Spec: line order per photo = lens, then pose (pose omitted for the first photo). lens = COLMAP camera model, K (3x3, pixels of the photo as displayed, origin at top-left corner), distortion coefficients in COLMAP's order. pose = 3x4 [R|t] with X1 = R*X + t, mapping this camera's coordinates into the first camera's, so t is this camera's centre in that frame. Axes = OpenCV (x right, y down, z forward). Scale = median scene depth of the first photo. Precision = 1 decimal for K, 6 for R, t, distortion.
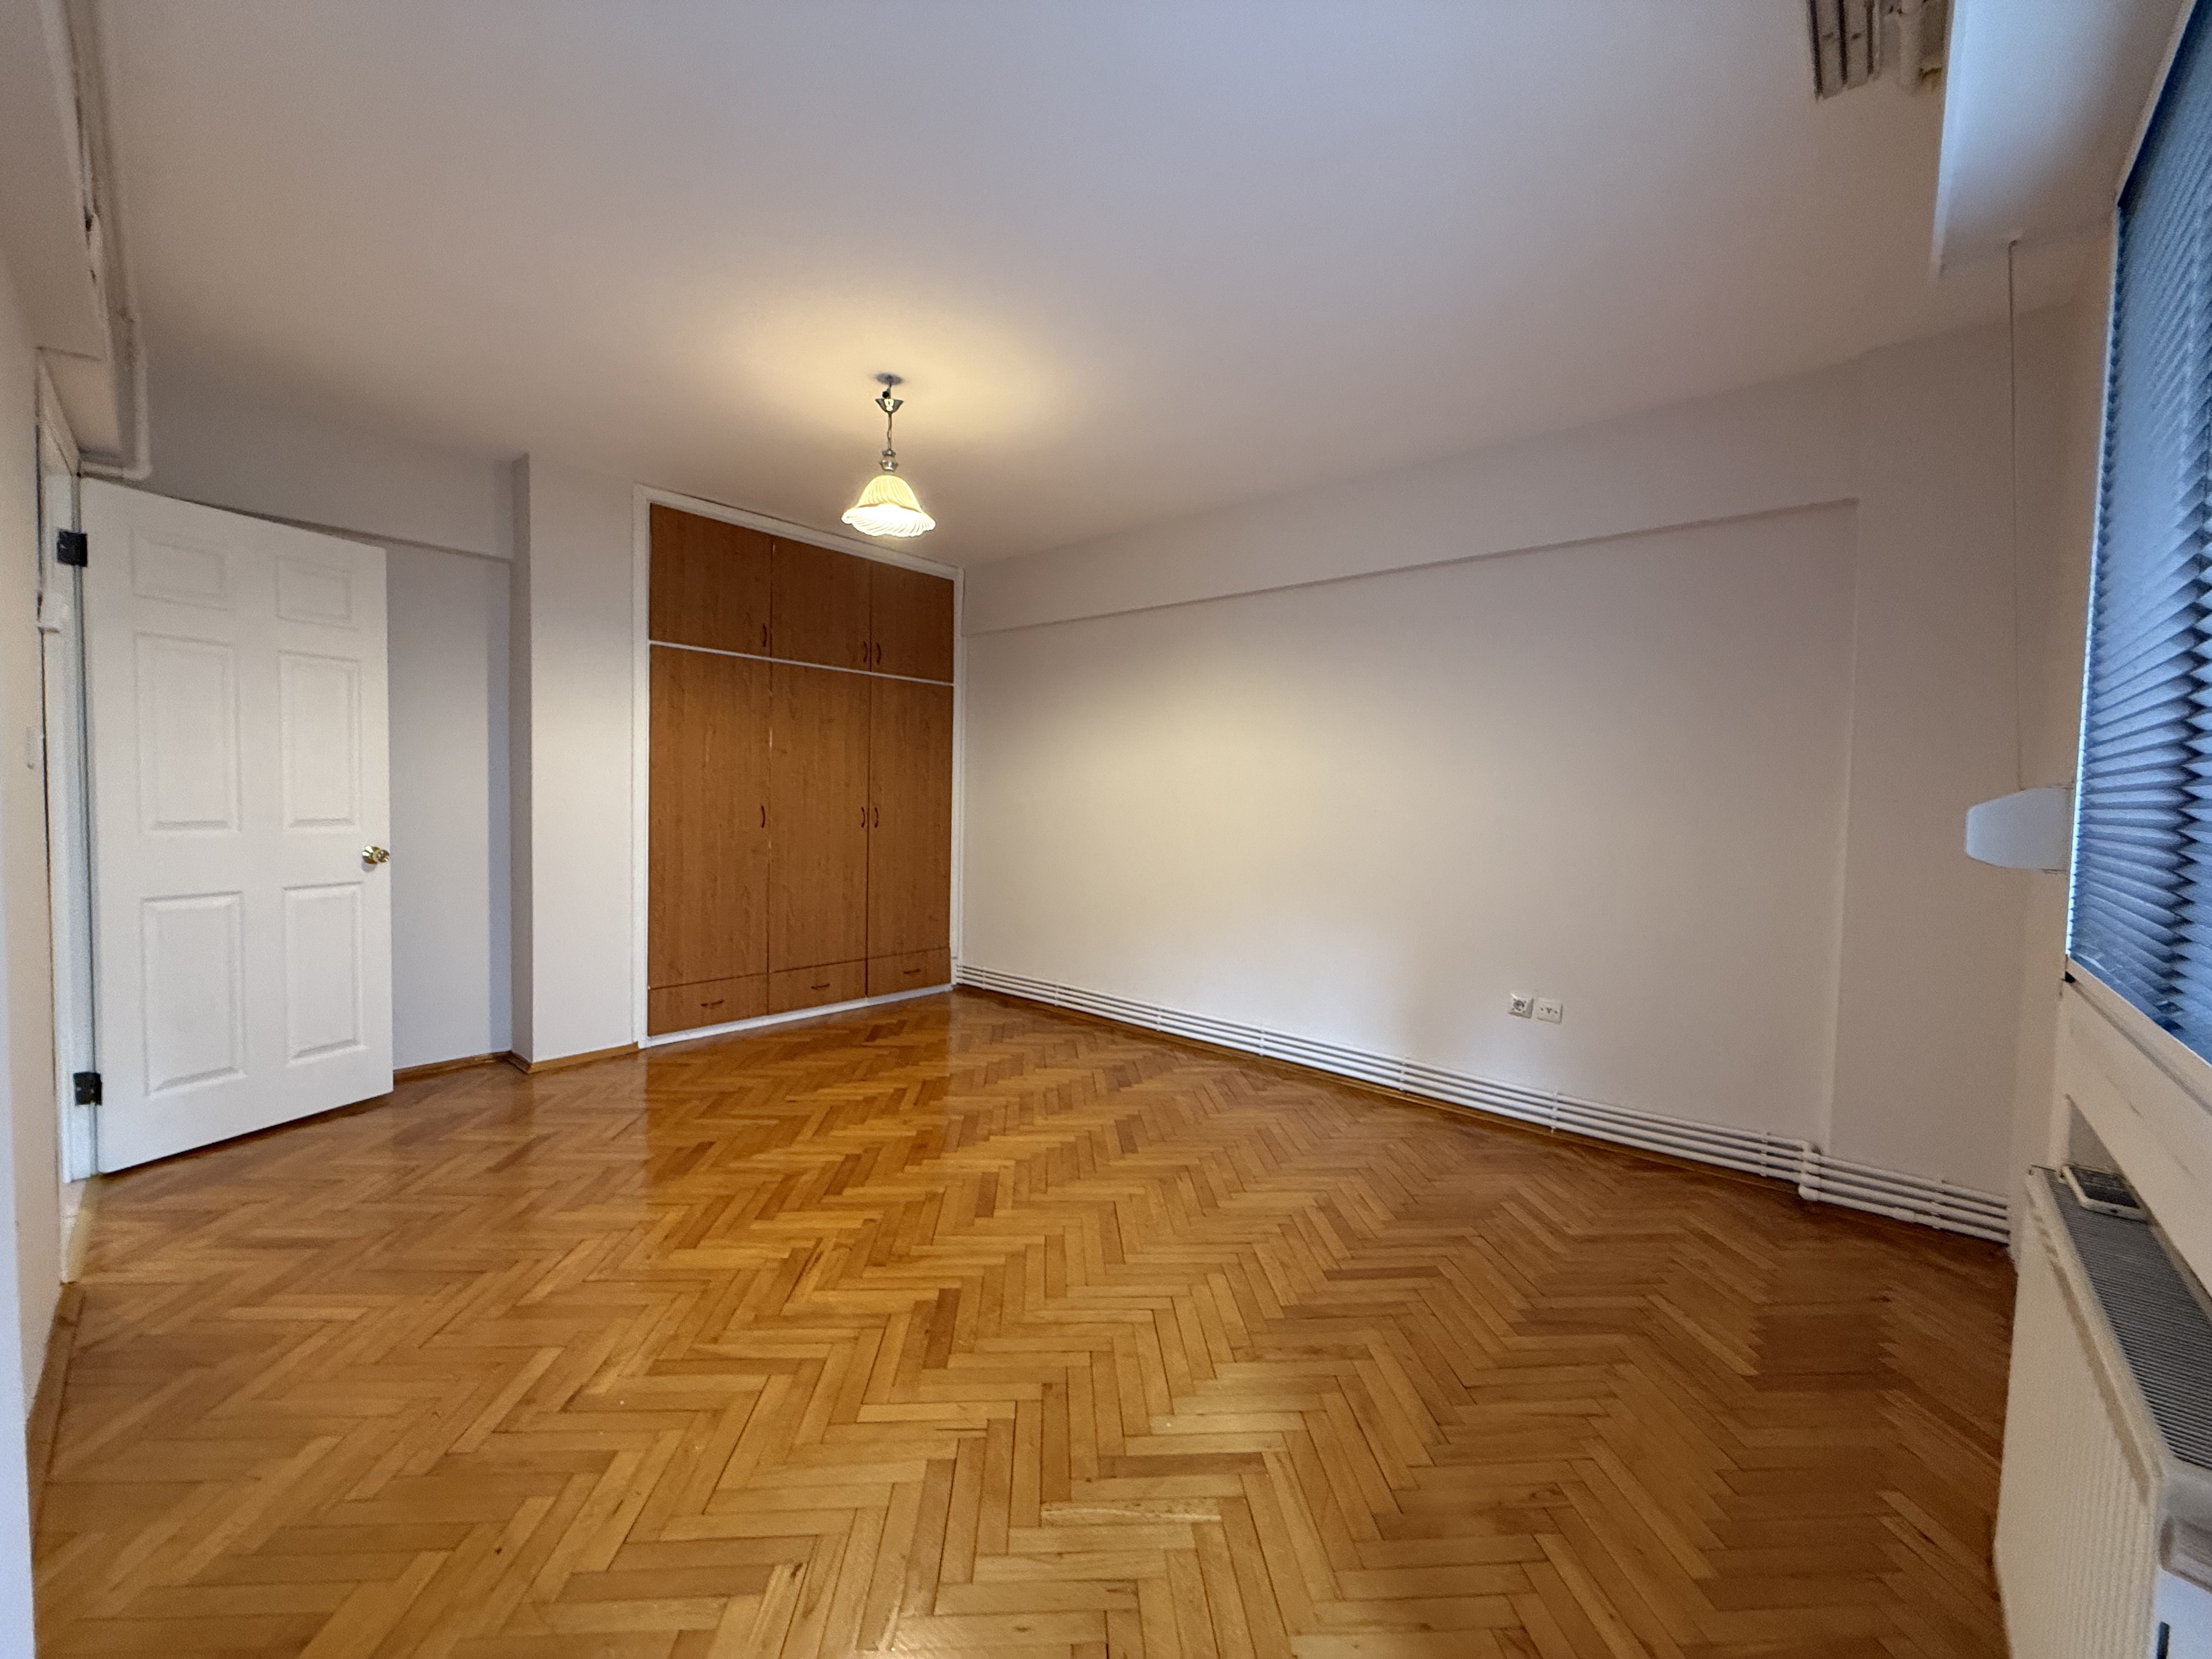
lens RADIAL K [[899.7, 0, 1106.0], [0, 899.7, 829.5], [0, 0, 1]] dist [-0.000029, 0.000054]
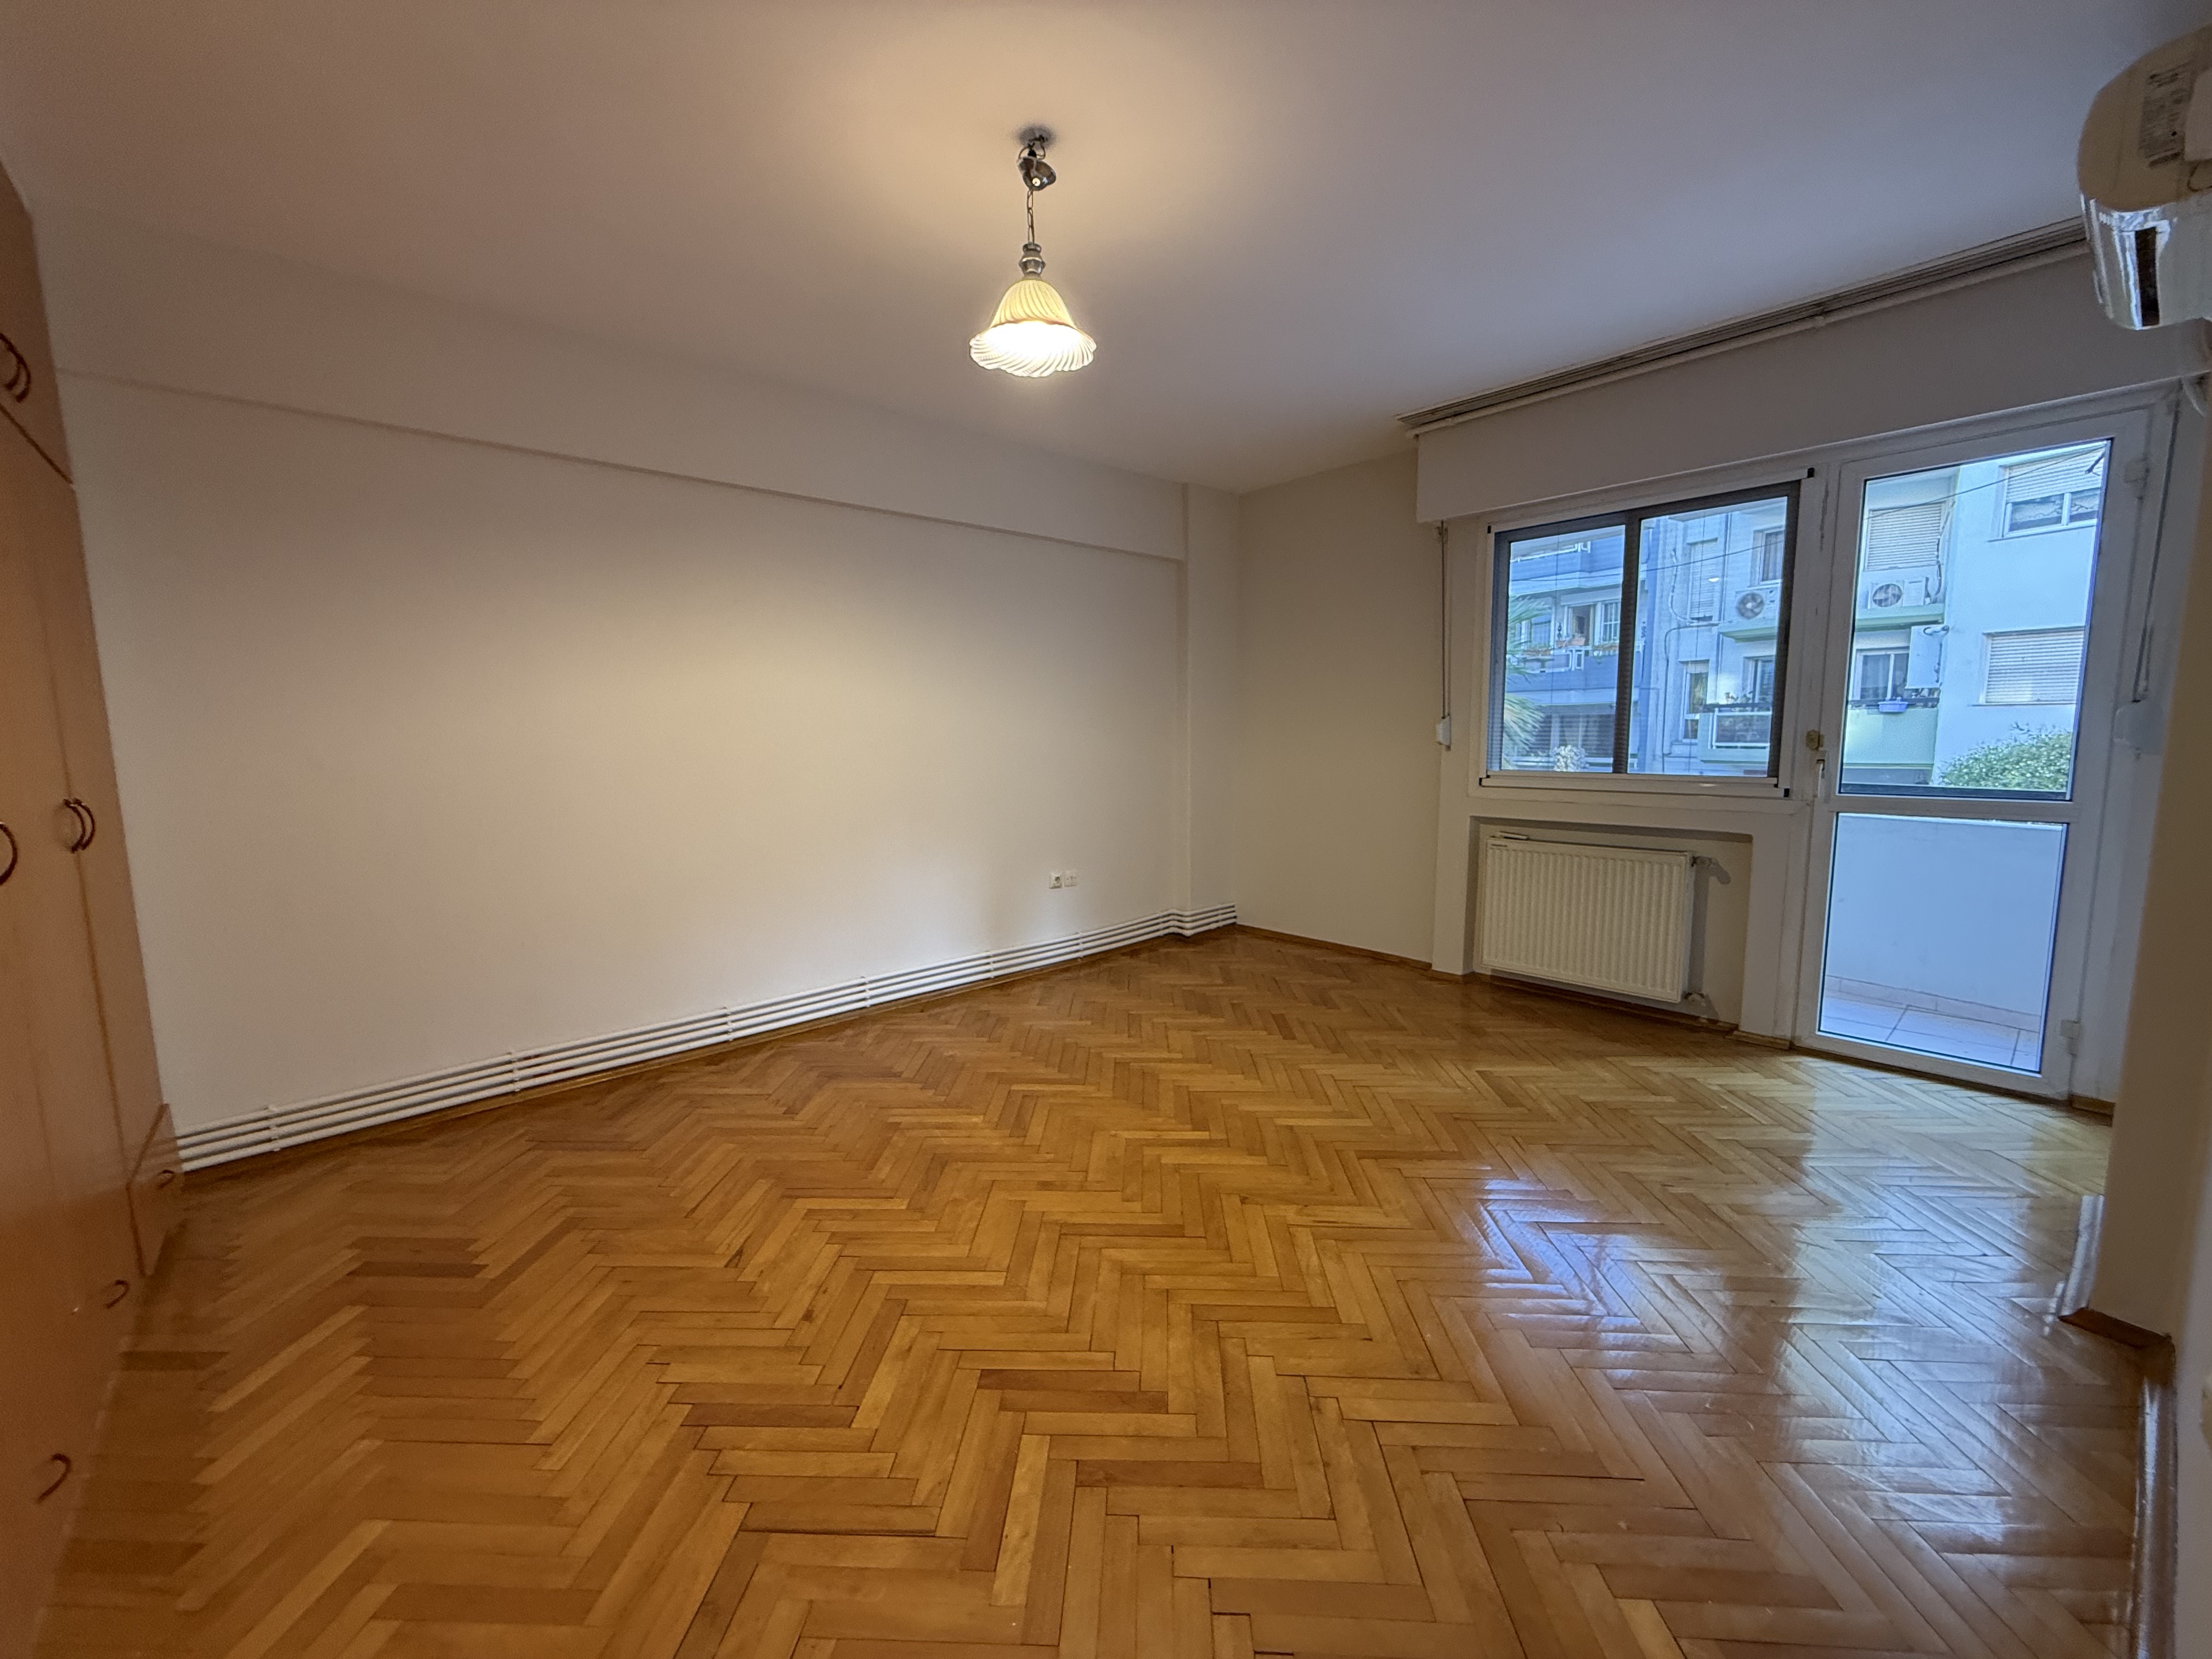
lens RADIAL K [[881.8, 0, 1106.0], [0, 881.8, 829.5], [0, 0, 1]] dist [0.001464, 0.000207]
pose [[0.108108, -0.131700, 0.985377, -0.839218], [0.064691, 0.990017, 0.125223, -0.043108], [-0.992032, 0.050208, 0.115549, 0.768502]]
